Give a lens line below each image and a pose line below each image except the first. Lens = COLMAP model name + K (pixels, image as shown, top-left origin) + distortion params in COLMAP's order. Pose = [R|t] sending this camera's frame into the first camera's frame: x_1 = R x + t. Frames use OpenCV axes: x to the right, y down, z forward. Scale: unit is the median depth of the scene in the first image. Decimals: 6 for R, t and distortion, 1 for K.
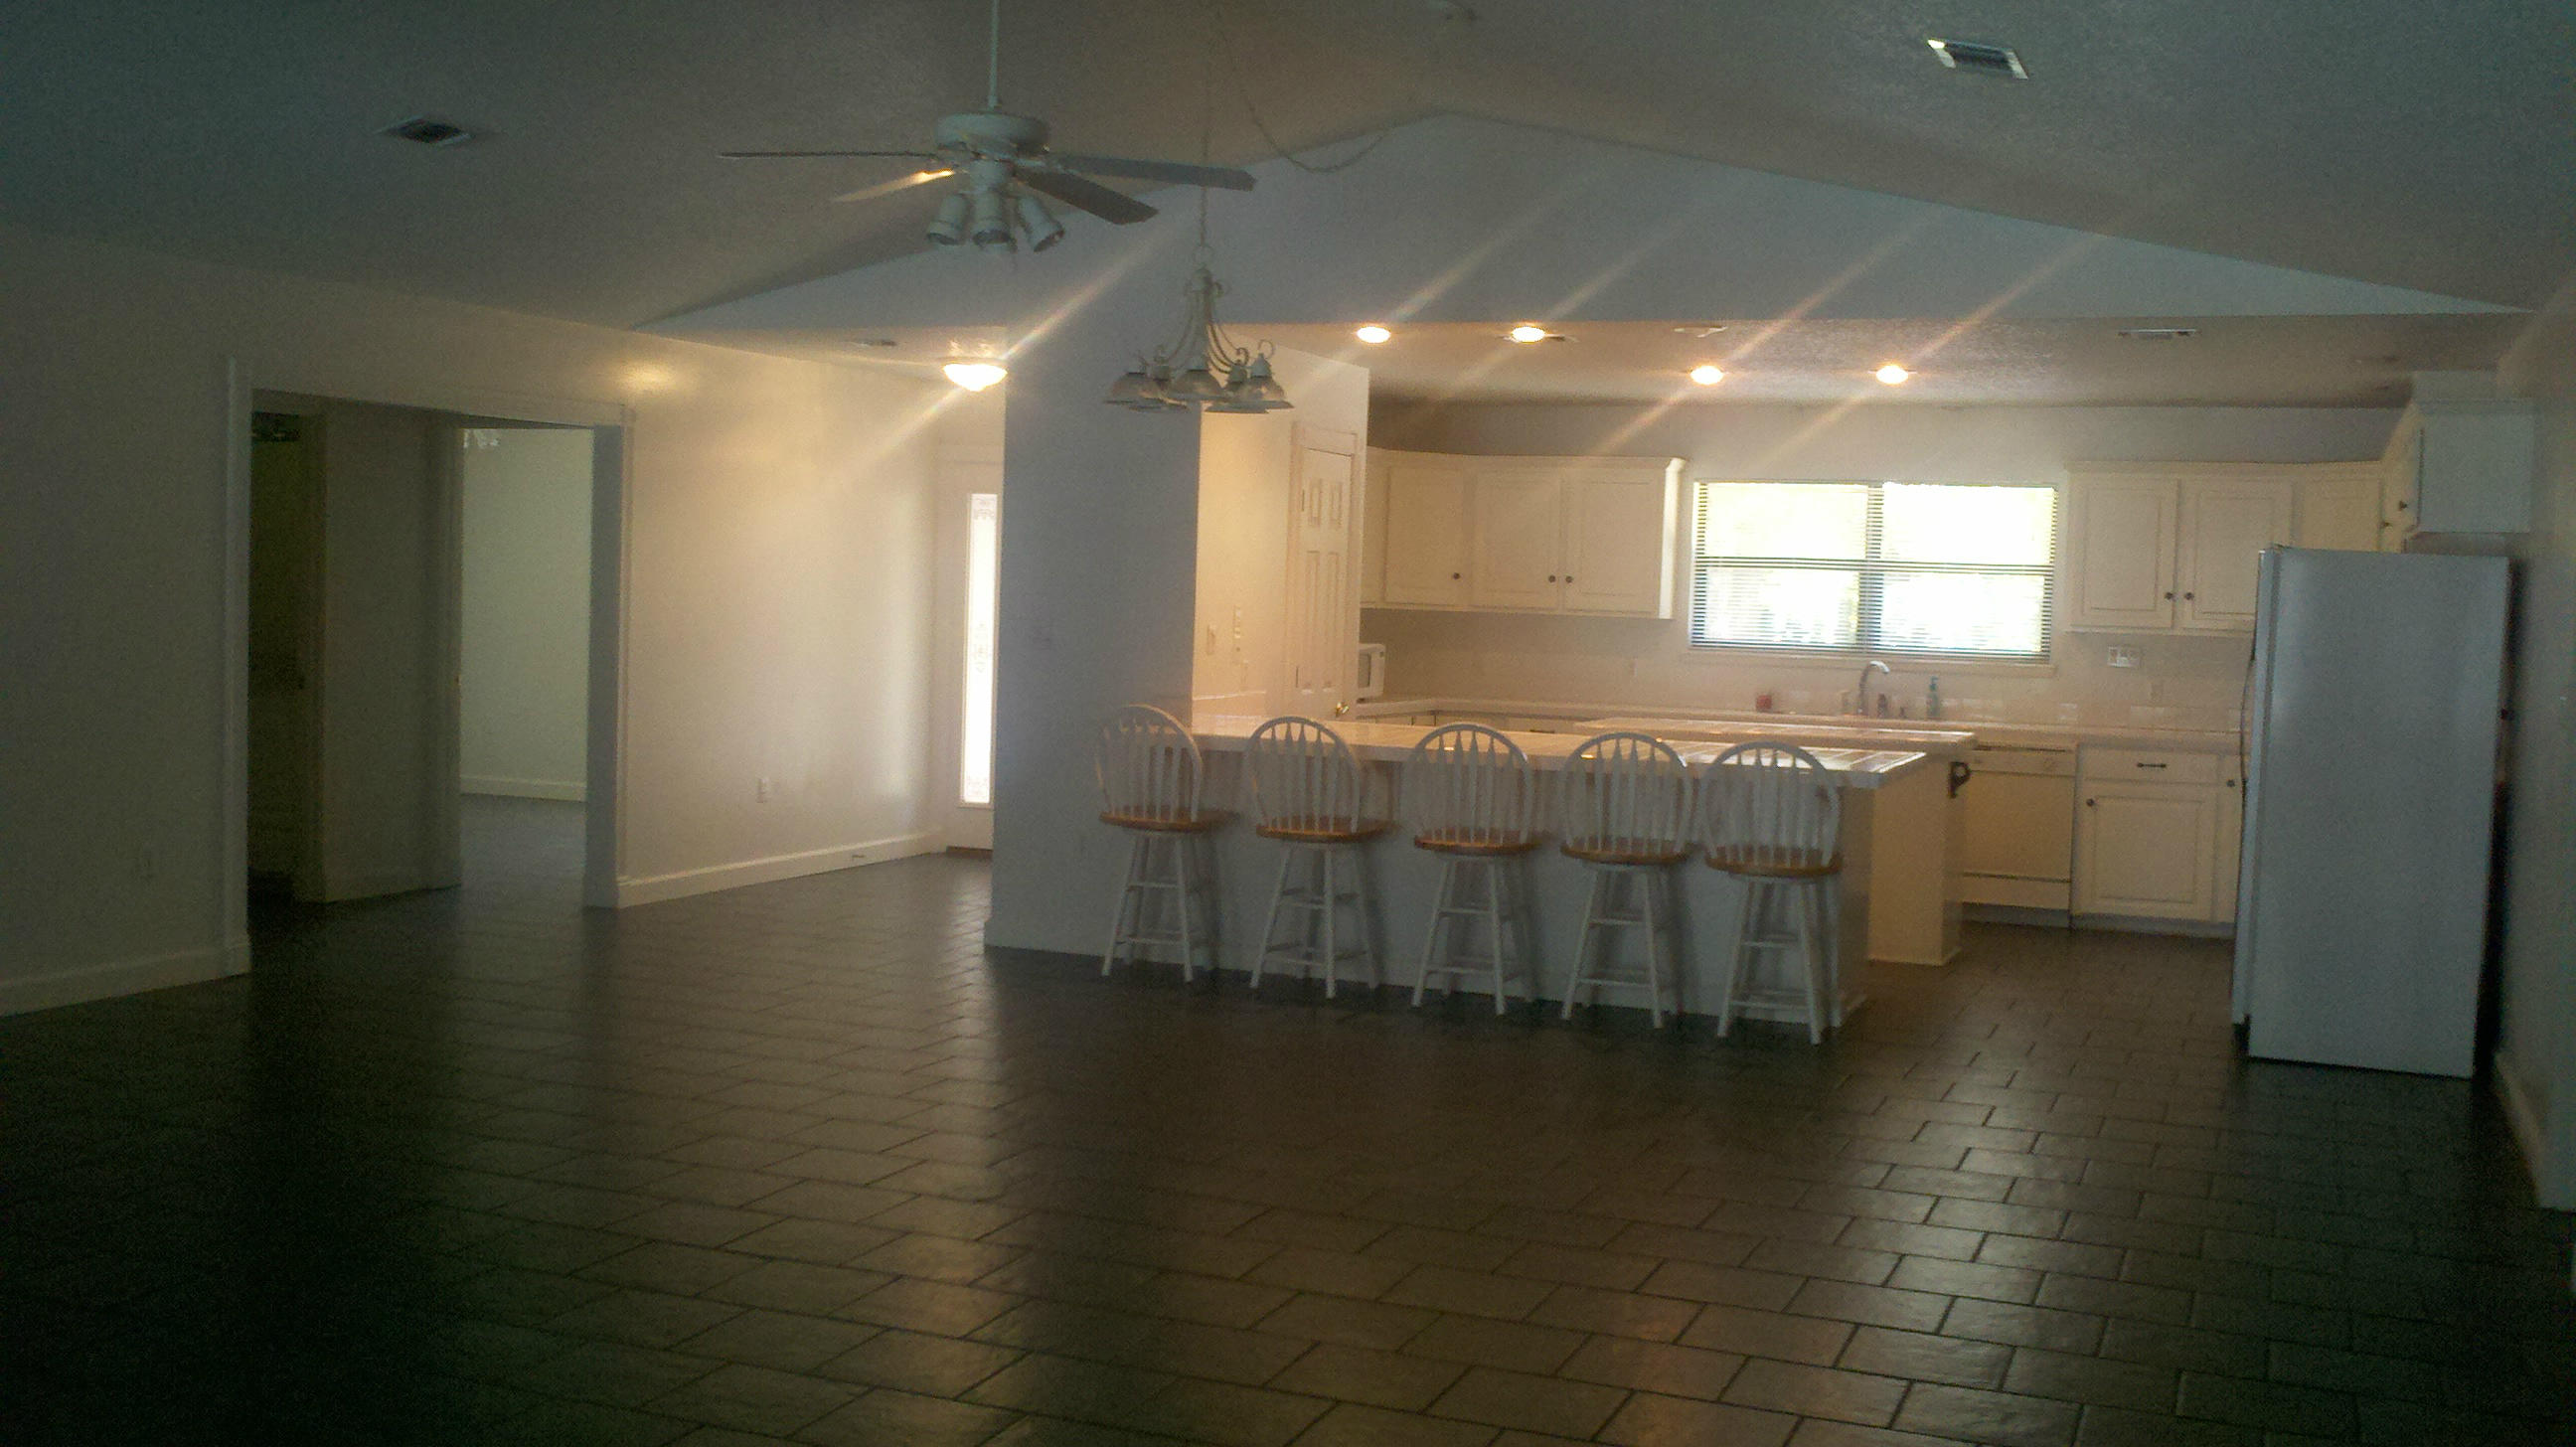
lens RADIAL K [[2560.6, 0, 1288.0], [0, 2560.6, 723.5], [0, 0, 1]] dist [0.013051, -0.009084]
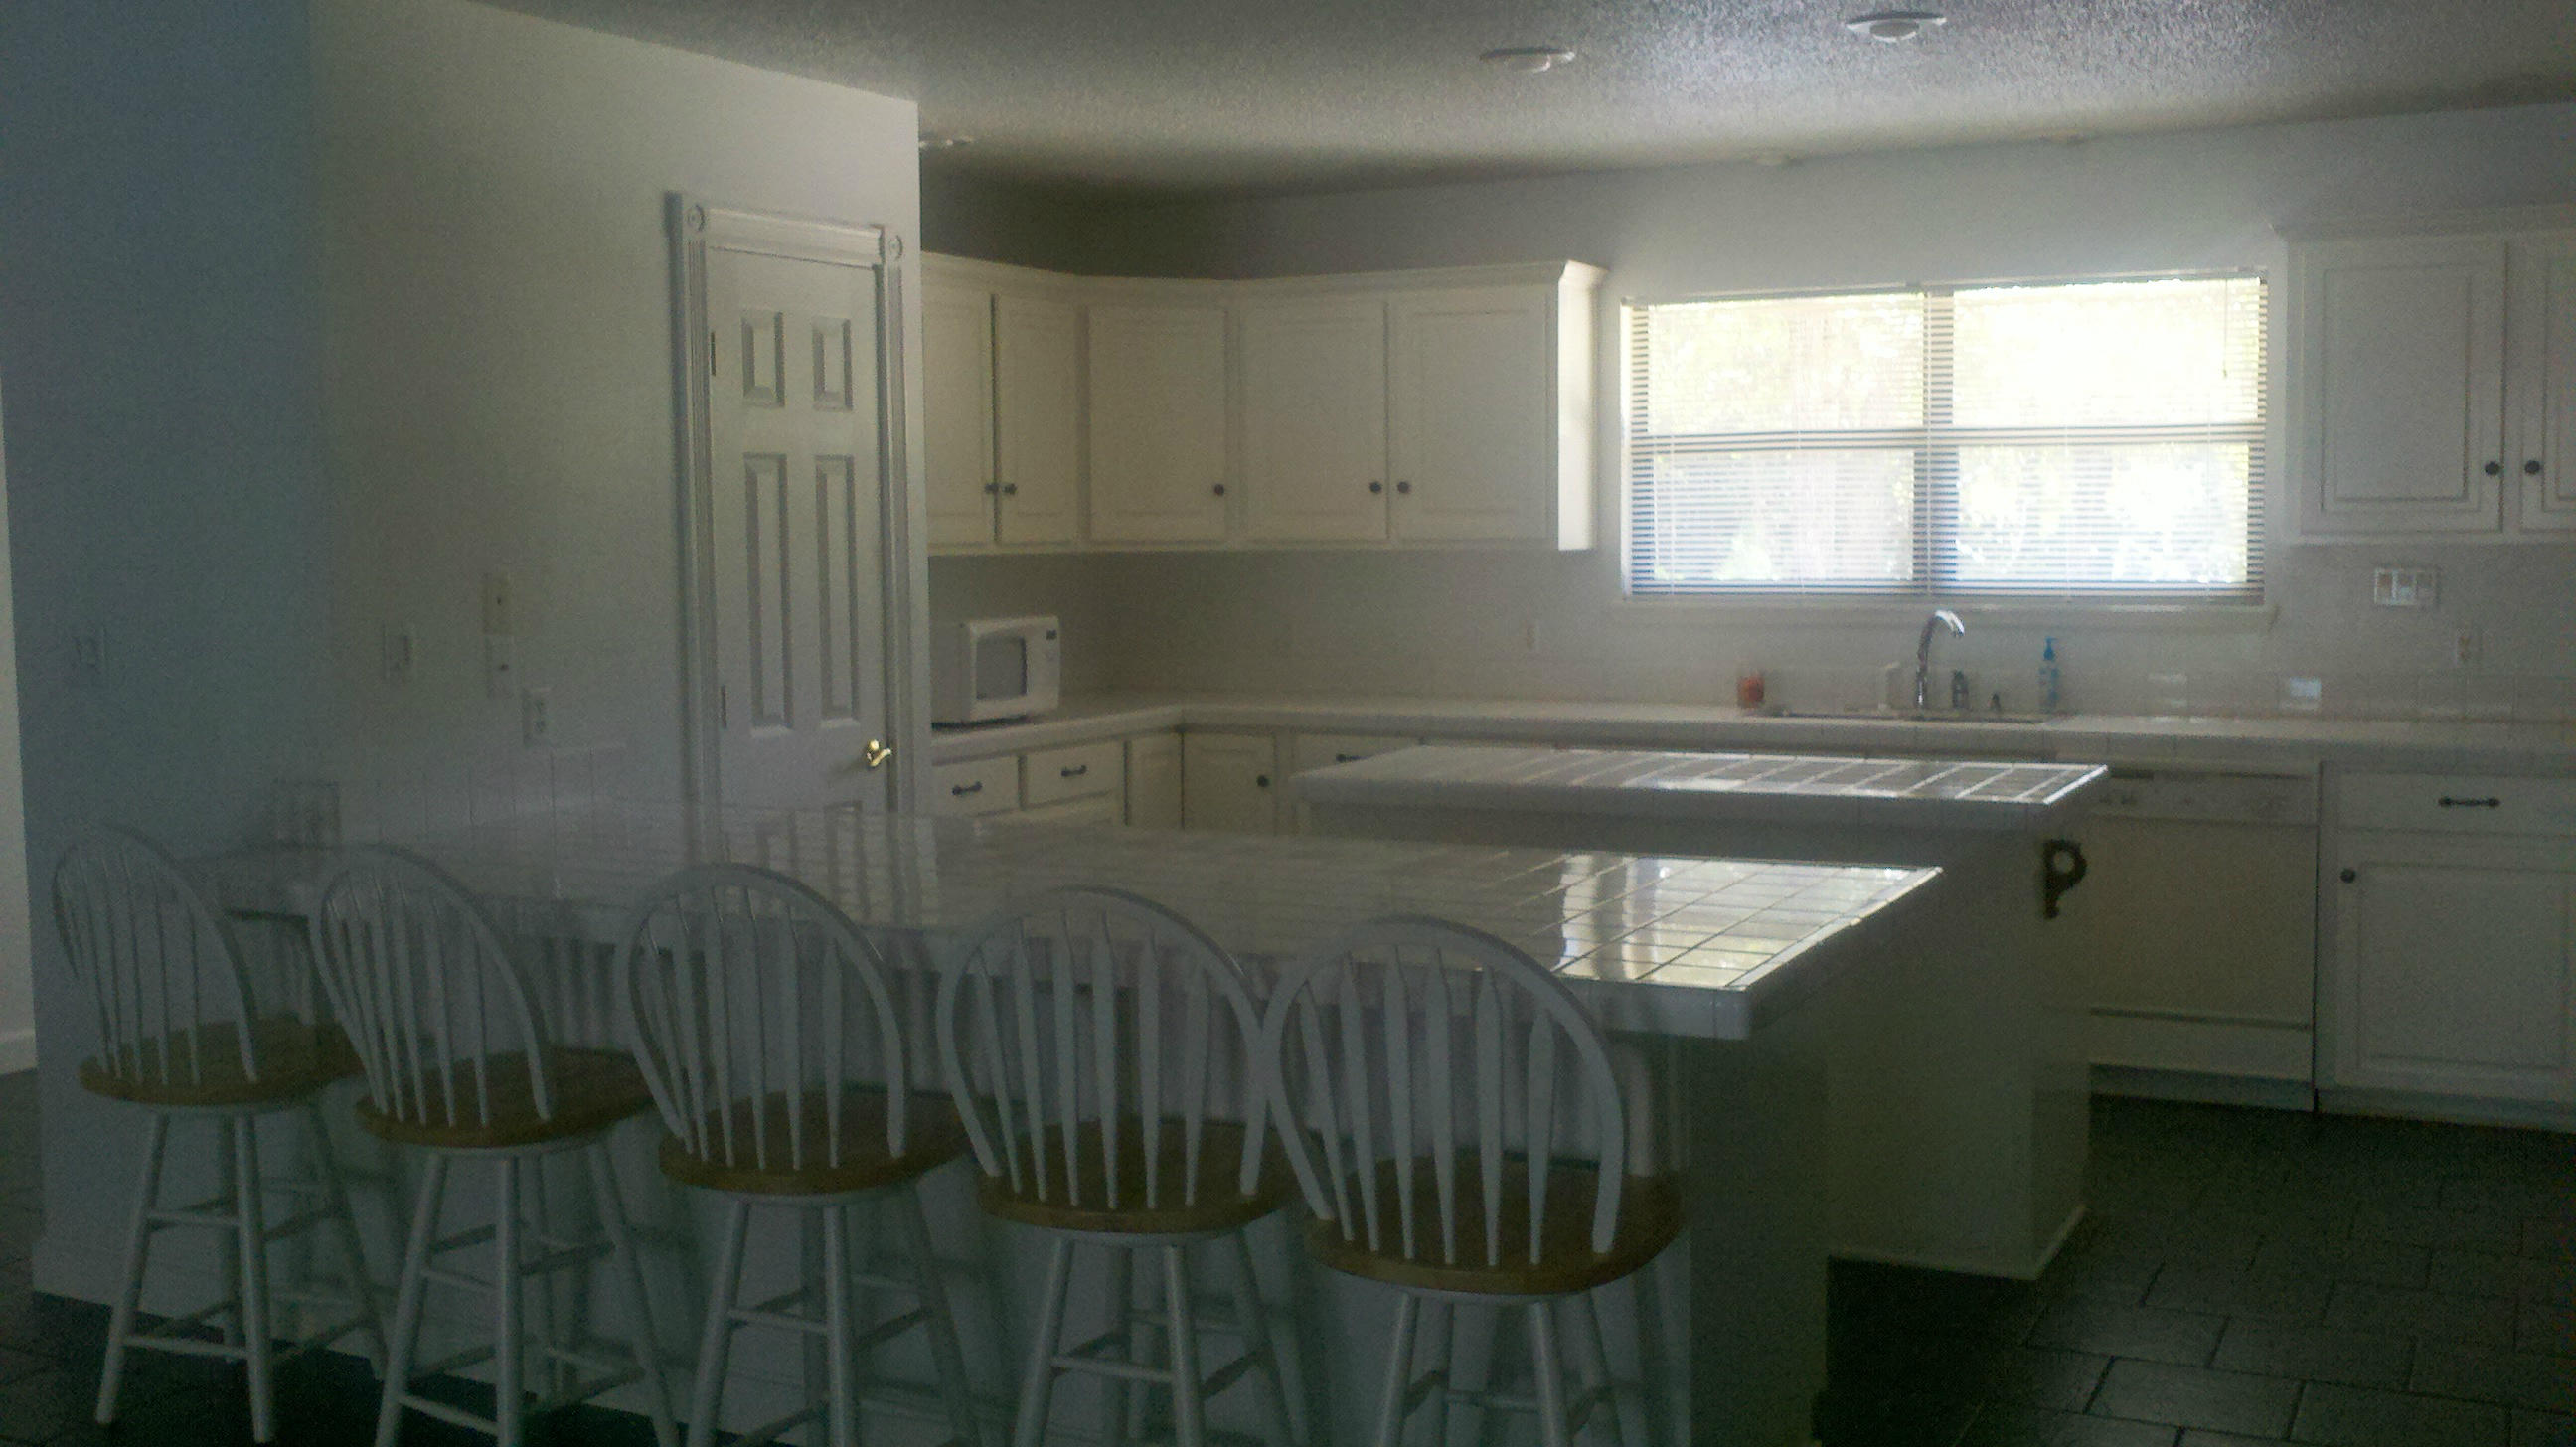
lens RADIAL K [[2542.1, 0, 1327.4], [0, 2542.1, 725.5], [0, 0, 1]] dist [-0.007323, -0.018497]
pose [[0.996442, -0.036920, -0.075767, 0.137589], [0.039121, 0.998848, 0.027775, -0.020140], [0.074654, -0.030640, 0.996739, 0.443145]]
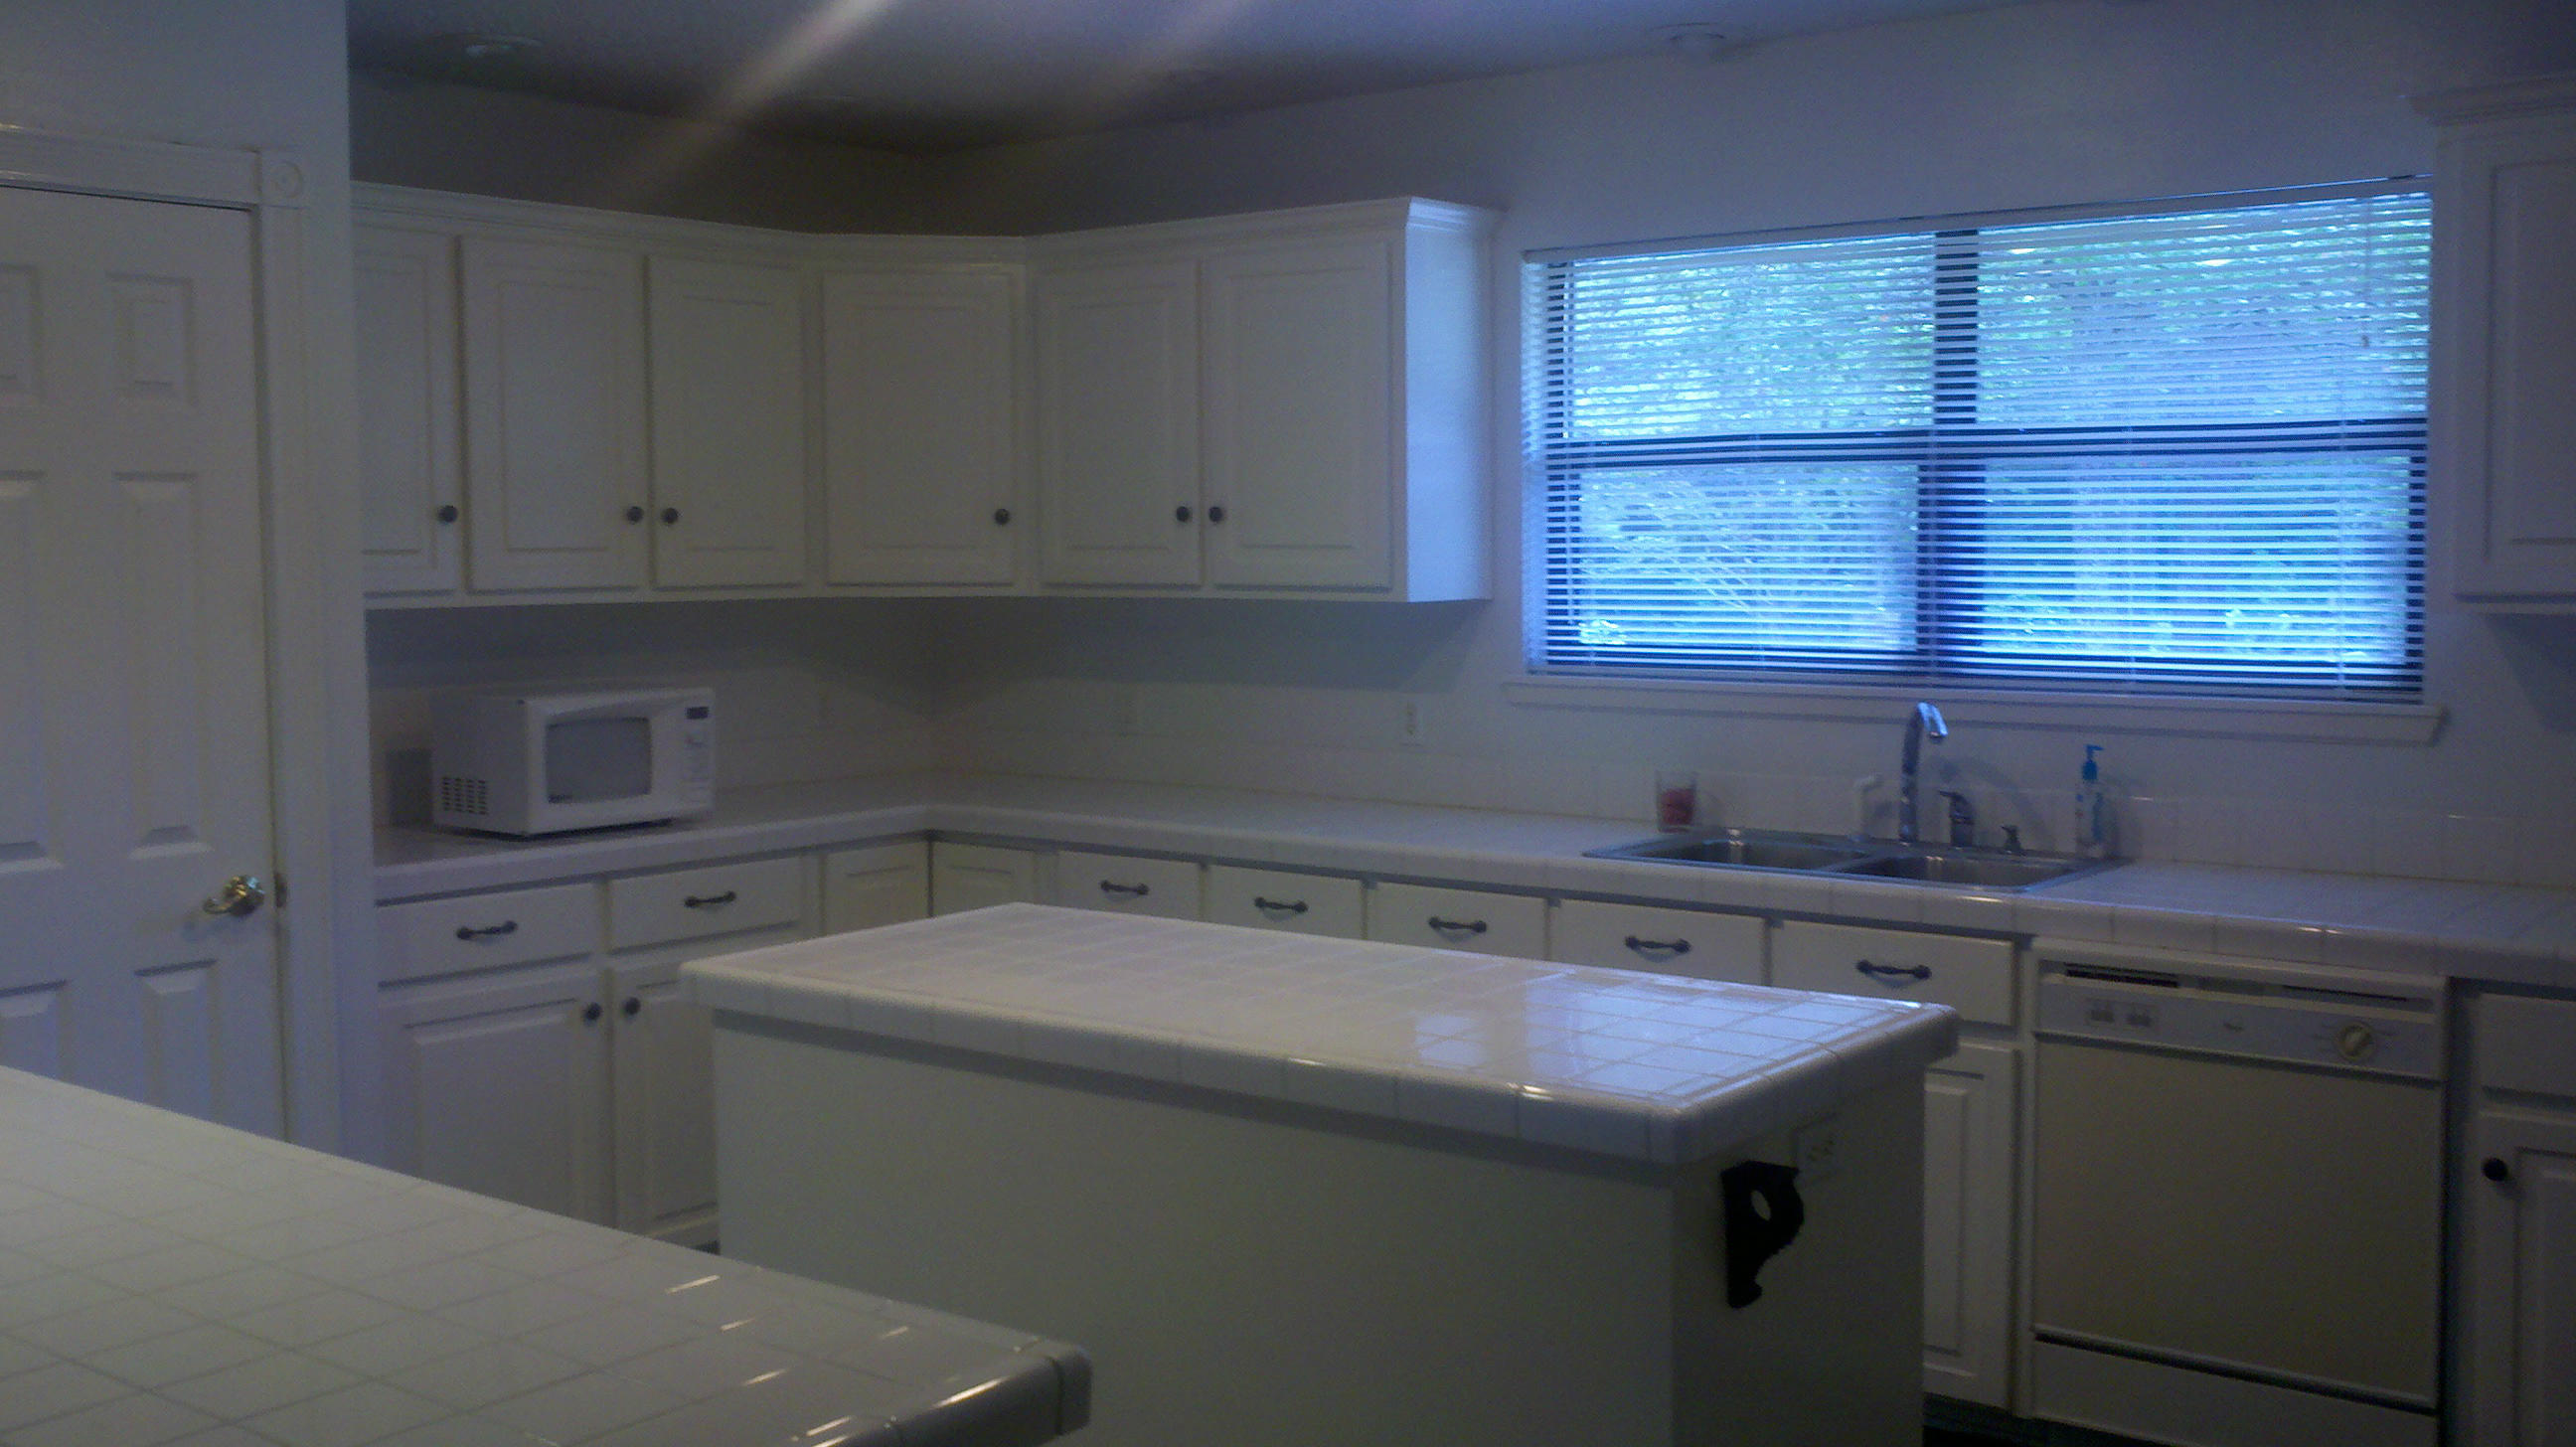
lens RADIAL K [[2560.6, 0, 1288.0], [0, 2560.6, 723.5], [0, 0, 1]] dist [0.013051, -0.009084]
pose [[0.963066, -0.018686, -0.268617, 0.239011], [0.023602, 0.999608, 0.015081, -0.028996], [0.268230, -0.020864, 0.963129, 0.617398]]
